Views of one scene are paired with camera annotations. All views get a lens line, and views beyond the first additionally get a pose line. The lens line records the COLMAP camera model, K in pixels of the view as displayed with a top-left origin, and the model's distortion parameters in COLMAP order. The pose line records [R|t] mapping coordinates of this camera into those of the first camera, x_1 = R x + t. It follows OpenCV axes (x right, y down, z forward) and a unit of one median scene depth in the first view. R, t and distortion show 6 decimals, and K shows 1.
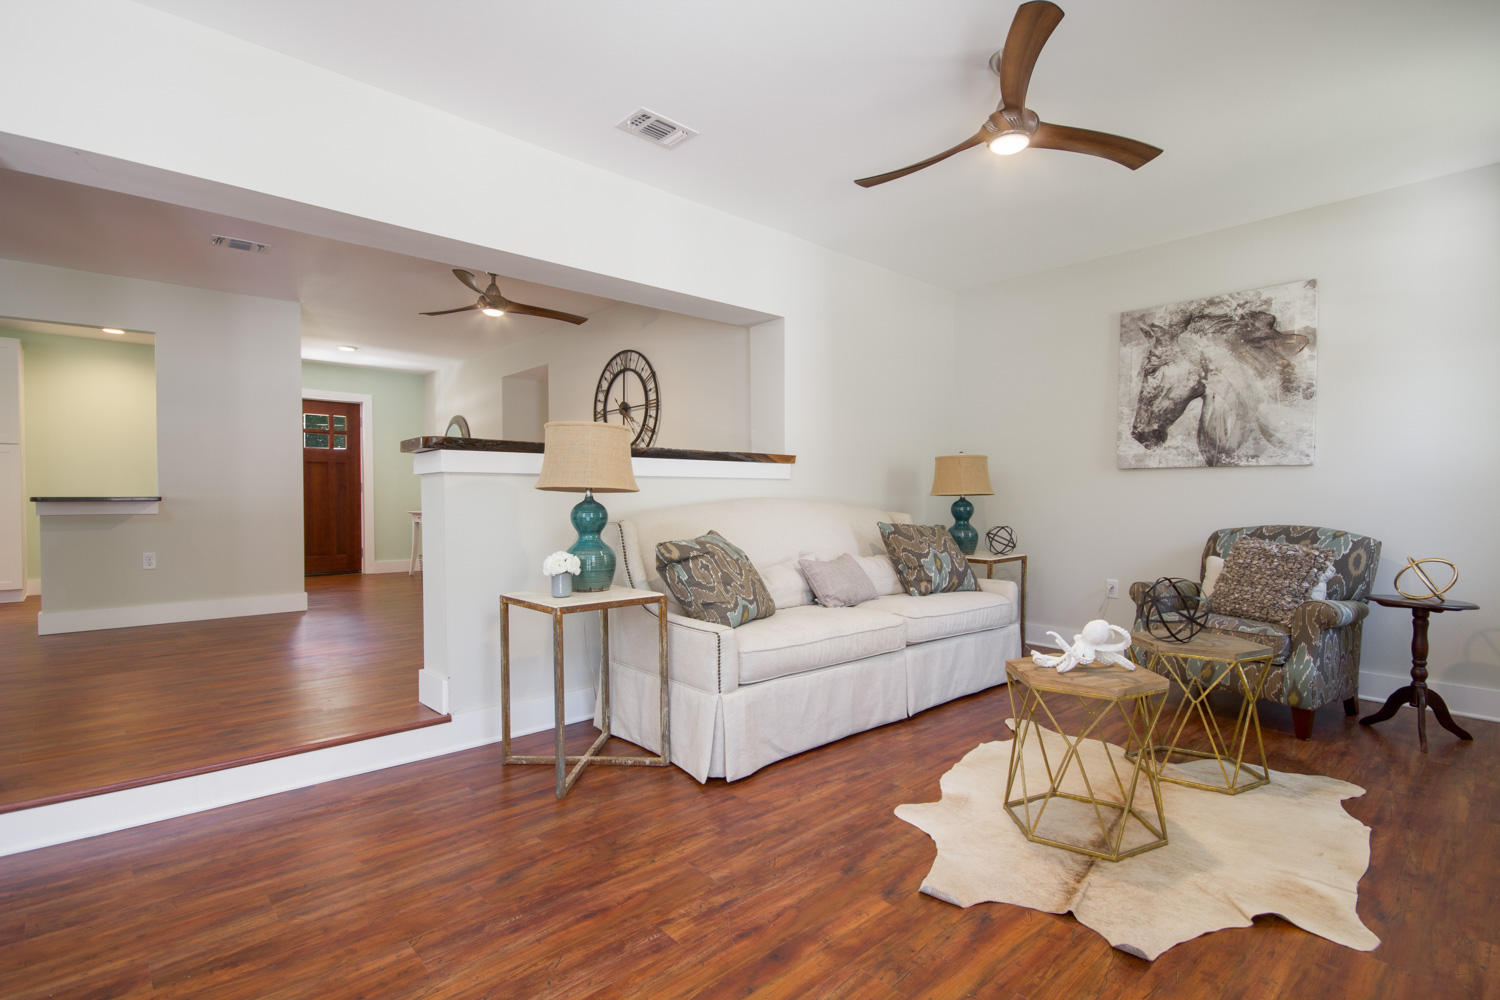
lens RADIAL K [[719.0, 0, 755.3], [0, 719.0, 512.0], [0, 0, 1]] dist [0.006703, -0.002349]
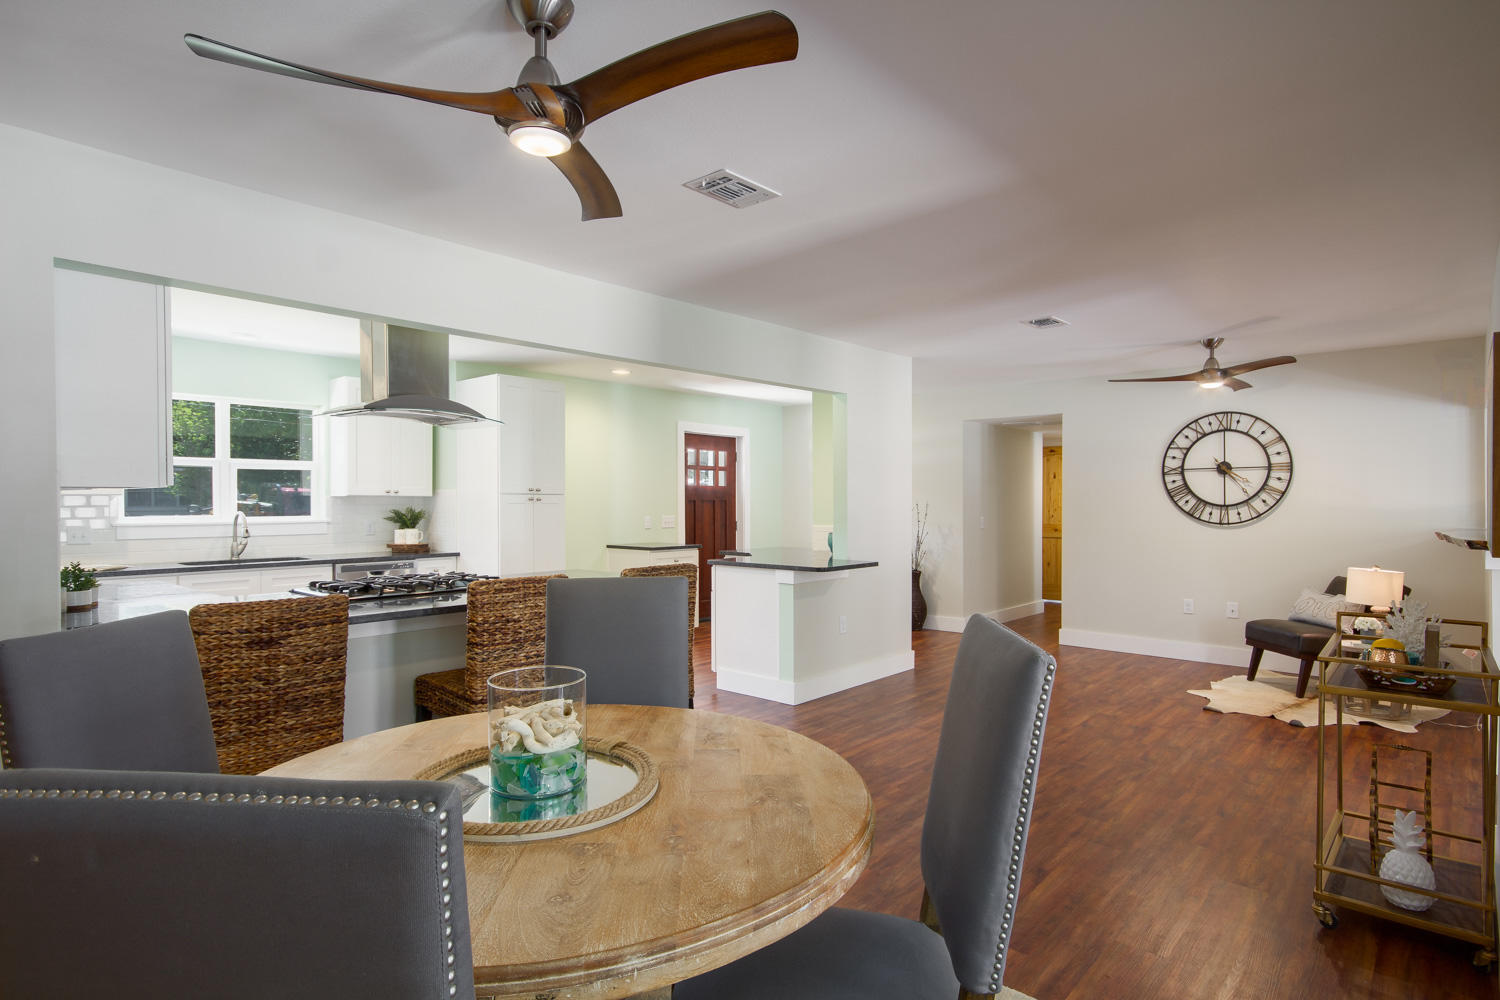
lens RADIAL K [[821.1, 0, 737.4], [0, 821.1, 498.1], [0, 0, 1]] dist [0.014523, 0.004903]
pose [[0.996071, 0.006623, 0.088306, -1.423295], [-0.004685, 0.999744, -0.022137, -0.103565], [-0.088430, 0.021636, 0.995847, -0.165510]]
